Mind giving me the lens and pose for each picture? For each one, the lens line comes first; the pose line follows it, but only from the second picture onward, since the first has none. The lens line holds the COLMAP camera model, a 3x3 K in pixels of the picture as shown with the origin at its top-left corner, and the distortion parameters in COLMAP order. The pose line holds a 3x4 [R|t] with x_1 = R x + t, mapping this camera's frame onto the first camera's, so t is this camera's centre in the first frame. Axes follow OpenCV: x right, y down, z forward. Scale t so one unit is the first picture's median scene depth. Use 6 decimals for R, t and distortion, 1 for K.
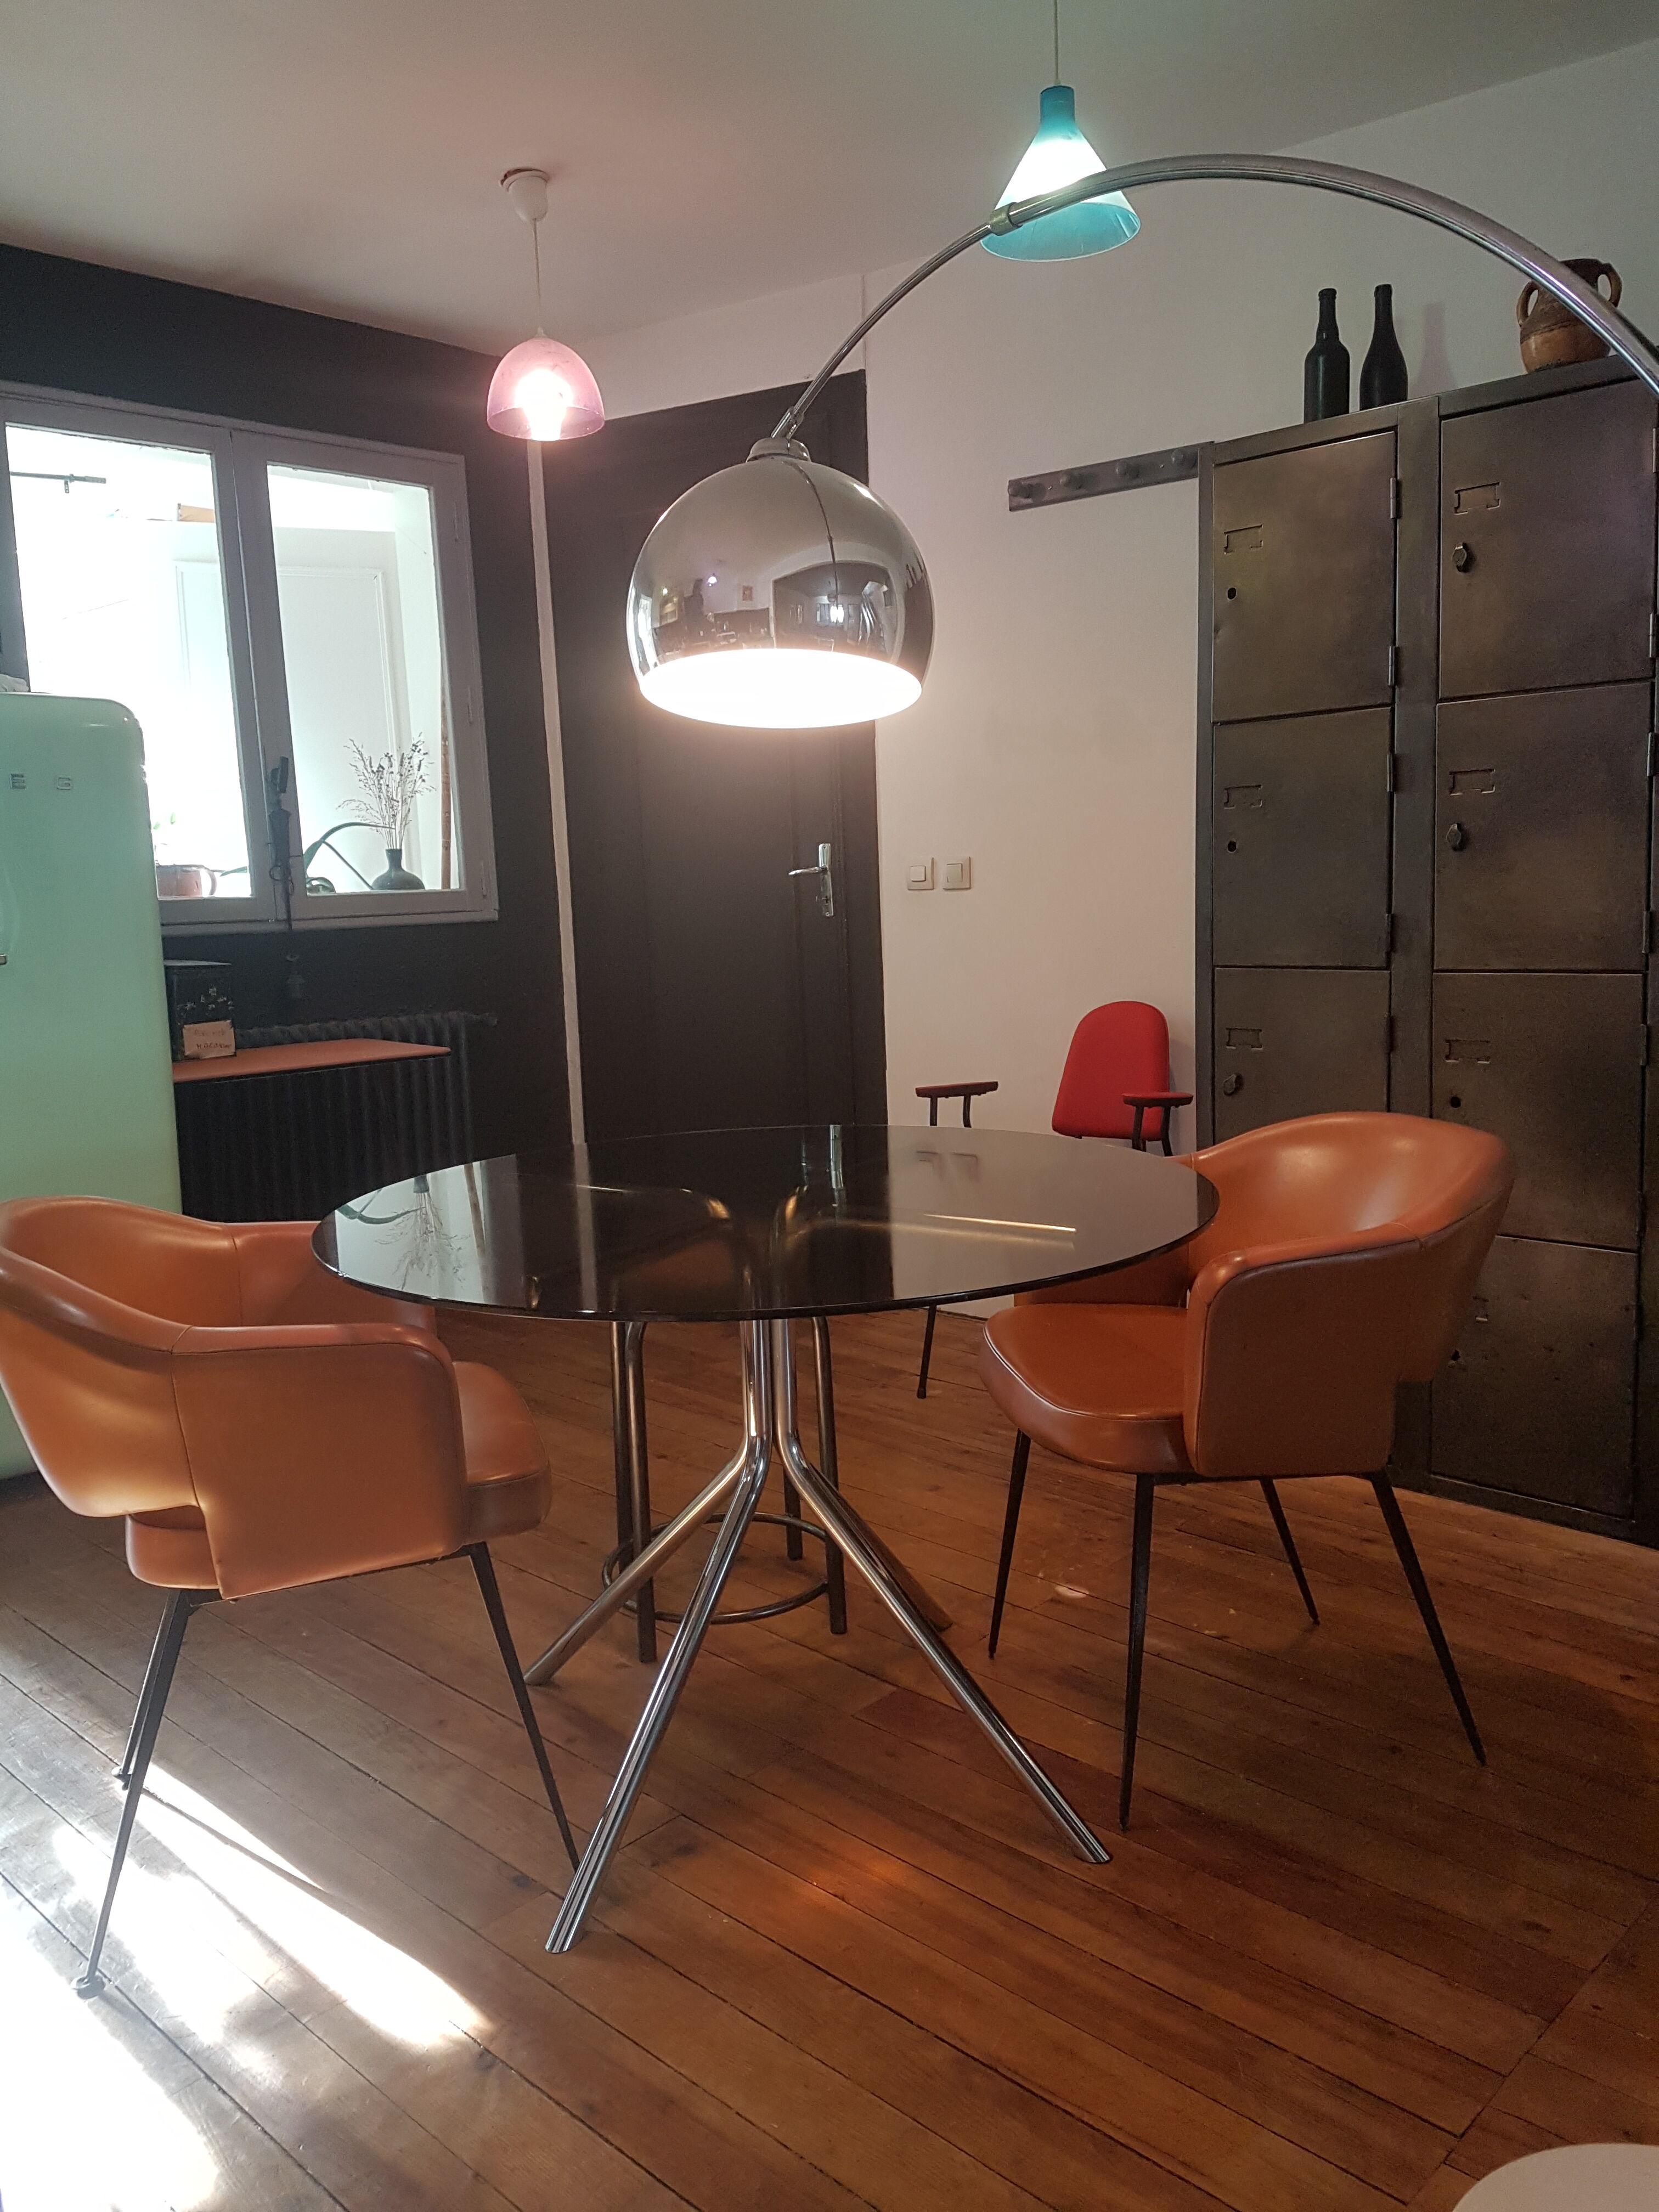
lens RADIAL K [[1745.2, 0, 788.0], [0, 1745.2, 1105.1], [0, 0, 1]] dist [0.047066, -0.102615]
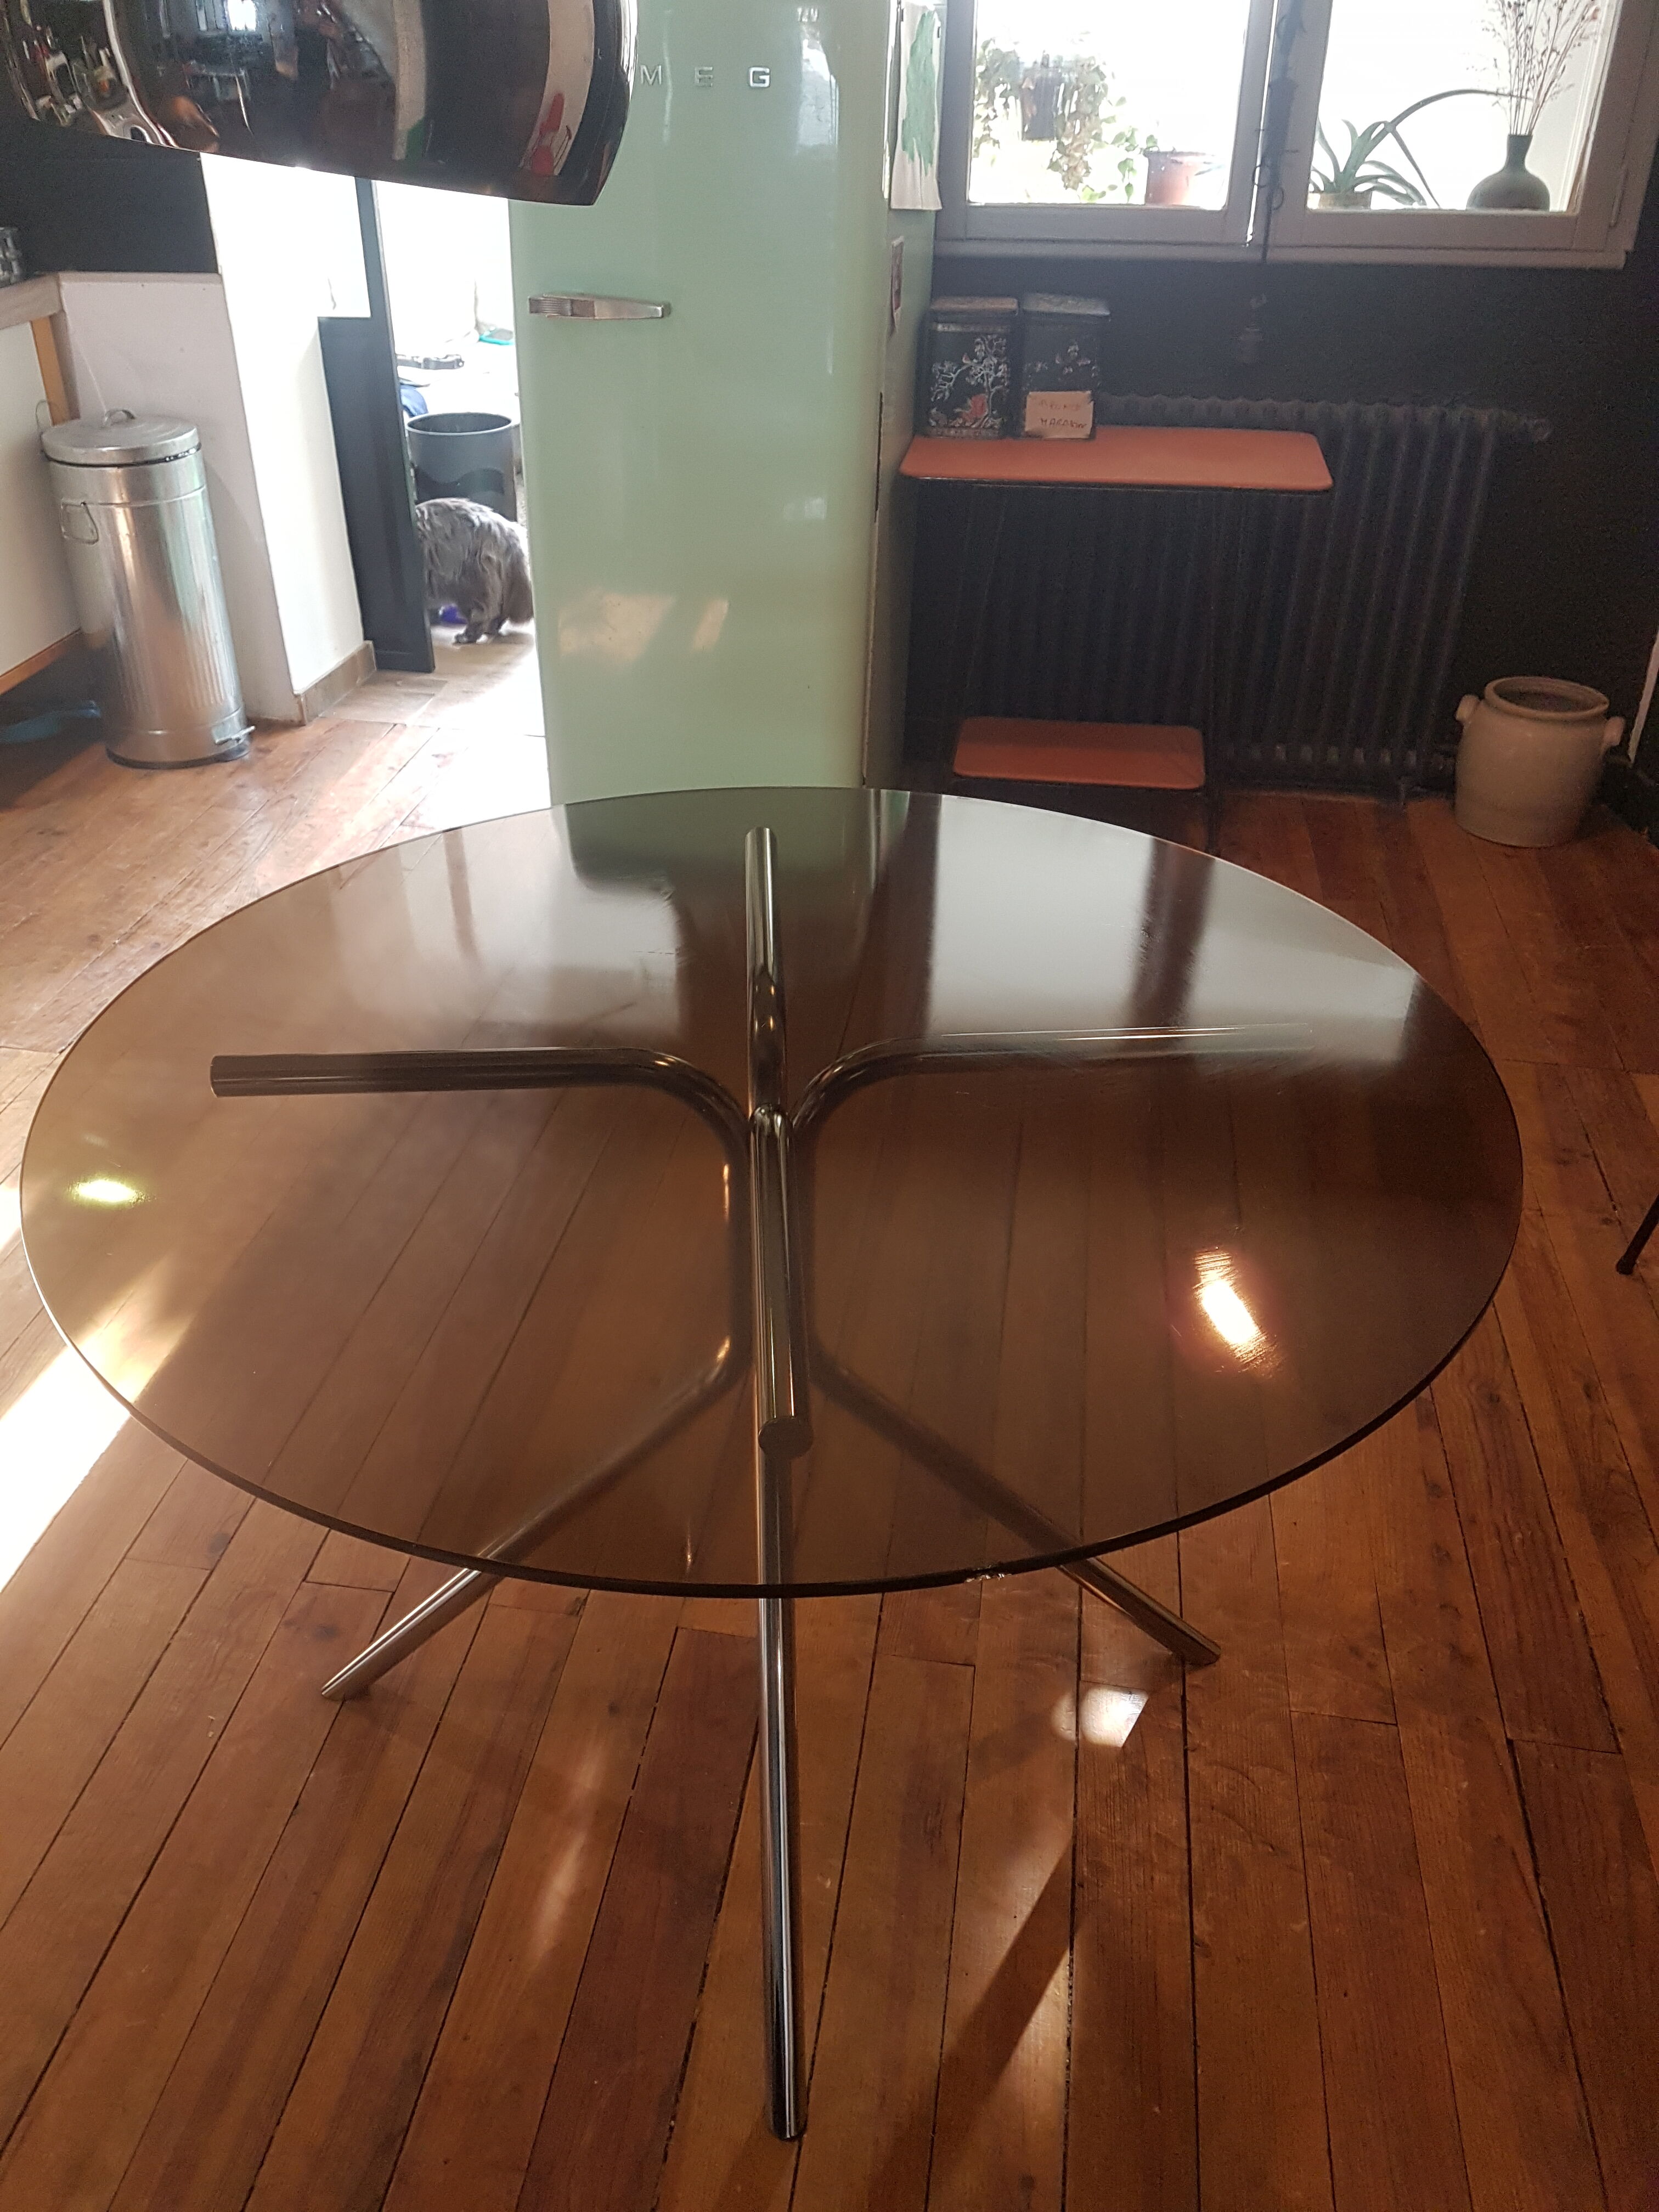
lens RADIAL K [[1745.2, 0, 788.0], [0, 1745.2, 1105.1], [0, 0, 1]] dist [0.047066, -0.102615]
pose [[0.574165, 0.456319, -0.679785, 0.287584], [-0.118493, 0.867854, 0.482481, -0.135625], [0.810119, -0.196474, 0.552363, 0.396805]]
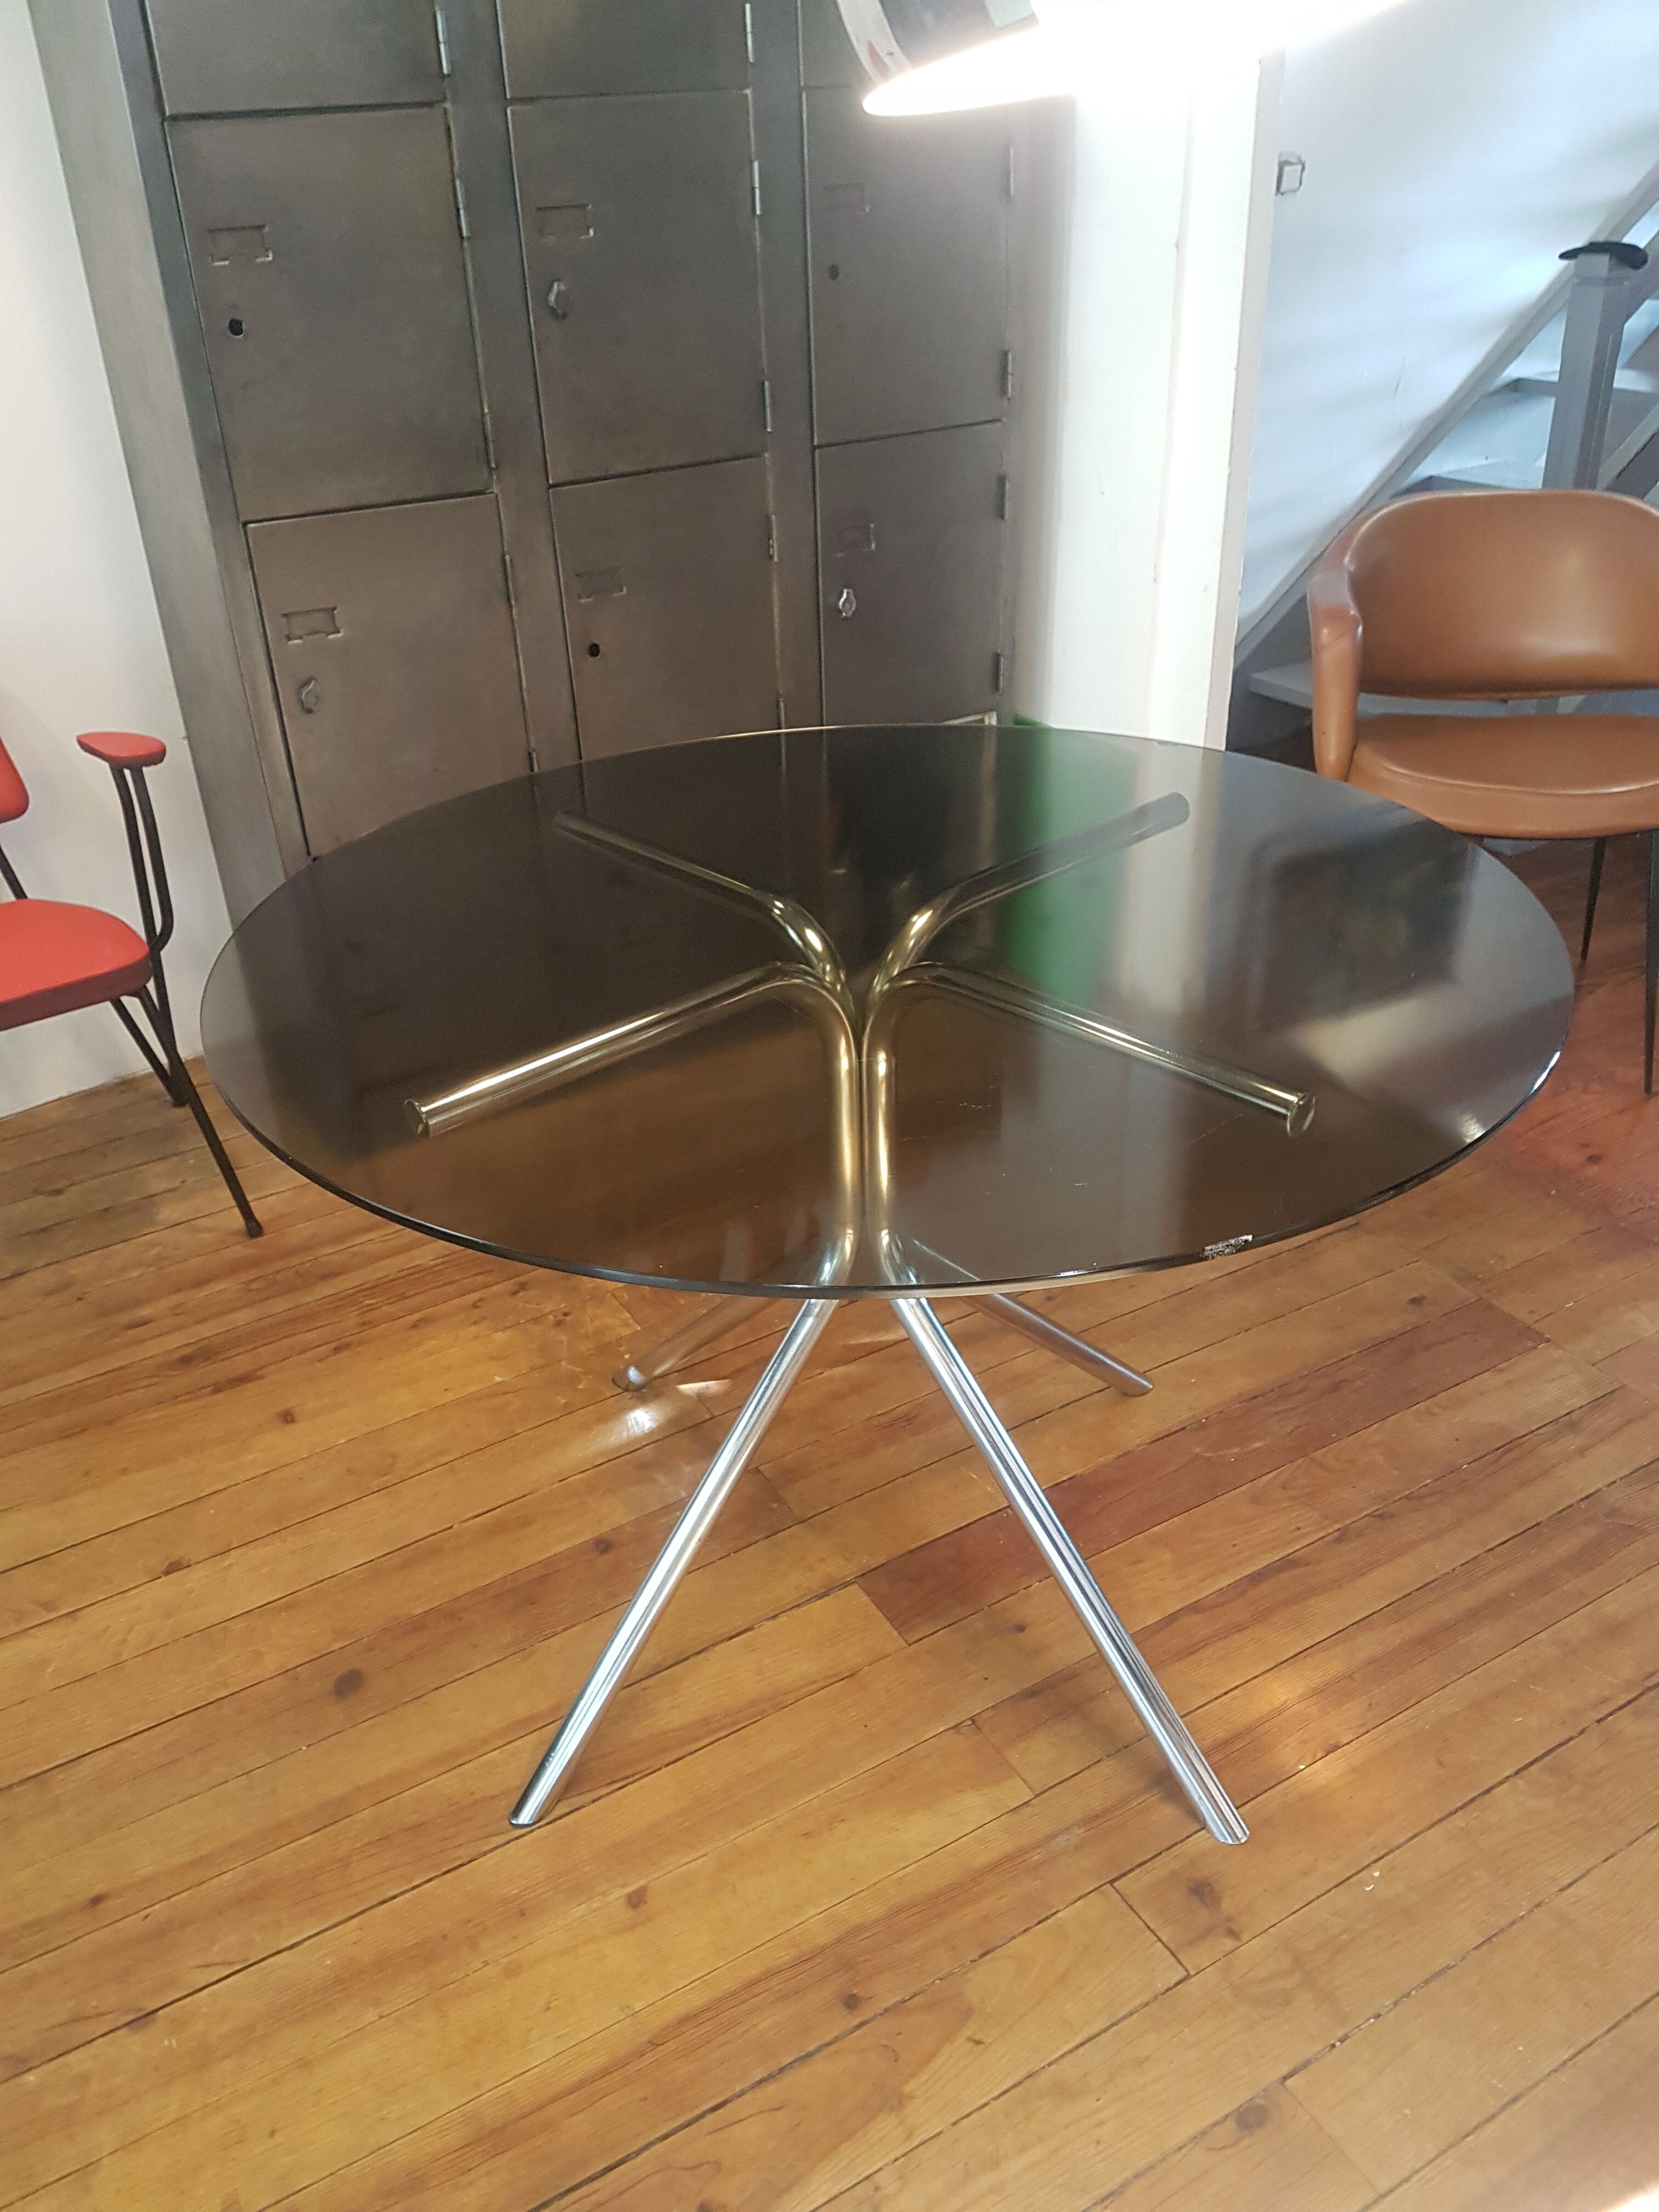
lens RADIAL K [[1745.2, 0, 788.0], [0, 1745.2, 1105.1], [0, 0, 1]] dist [0.047066, -0.102615]
pose [[0.254058, -0.445547, 0.858454, -0.303475], [0.163016, 0.894604, 0.416065, -0.101214], [-0.953352, 0.034237, 0.299912, 0.492271]]
